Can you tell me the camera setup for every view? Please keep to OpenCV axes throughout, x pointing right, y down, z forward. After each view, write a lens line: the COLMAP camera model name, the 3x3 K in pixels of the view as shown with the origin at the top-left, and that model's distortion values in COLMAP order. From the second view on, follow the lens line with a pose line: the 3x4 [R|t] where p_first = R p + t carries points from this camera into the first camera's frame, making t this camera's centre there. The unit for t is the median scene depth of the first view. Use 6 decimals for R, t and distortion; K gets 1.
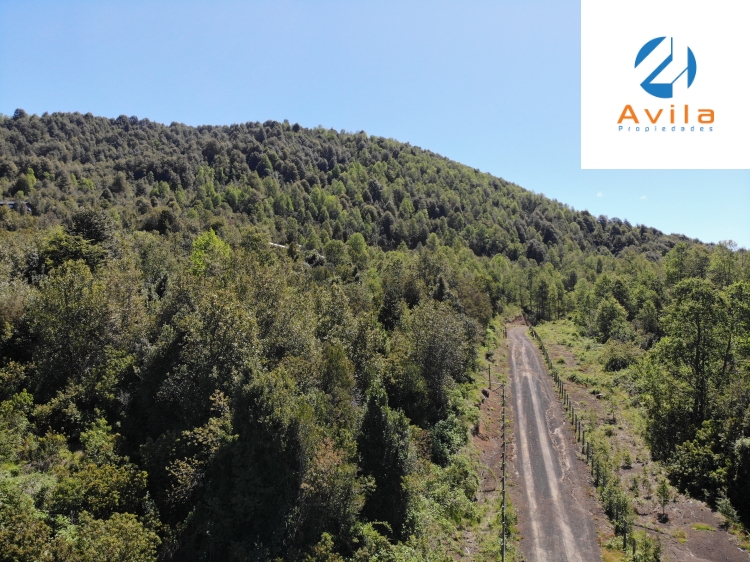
lens RADIAL K [[551.4, 0, 375.0], [0, 551.4, 281.0], [0, 0, 1]] dist [0.119582, -0.257180]
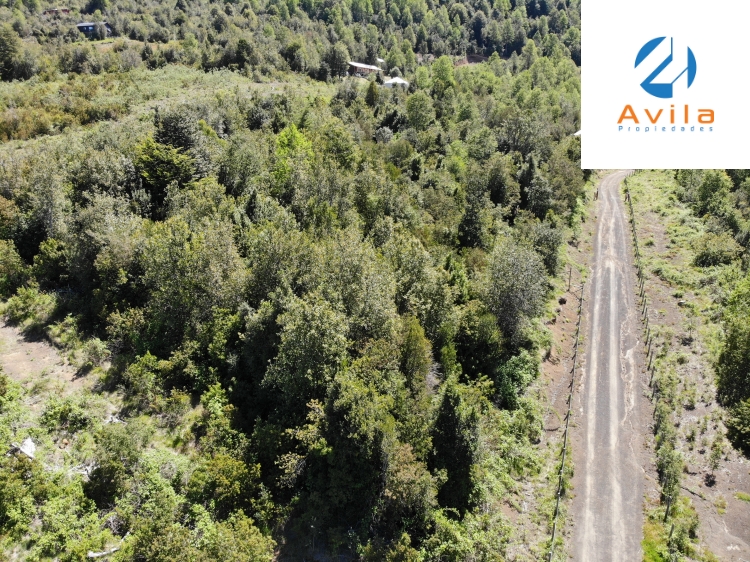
lens RADIAL K [[555.2, 0, 375.0], [0, 555.2, 281.0], [0, 0, 1]] dist [0.071259, -0.177797]
pose [[0.989486, 0.041754, -0.138470, -0.002059], [0.009007, 0.937772, 0.347135, -0.216816], [0.144348, -0.344732, 0.927536, 0.016041]]
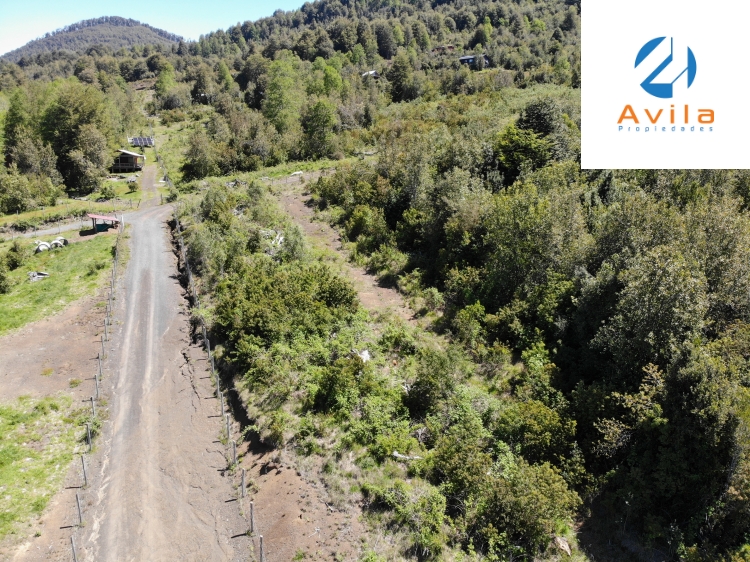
lens RADIAL K [[551.4, 0, 375.0], [0, 551.4, 281.0], [0, 0, 1]] dist [0.119582, -0.257180]
pose [[0.734485, 0.157105, -0.660190, -0.006869], [0.040060, 0.961100, 0.273280, -0.114817], [0.677442, -0.227167, 0.699620, 0.009090]]
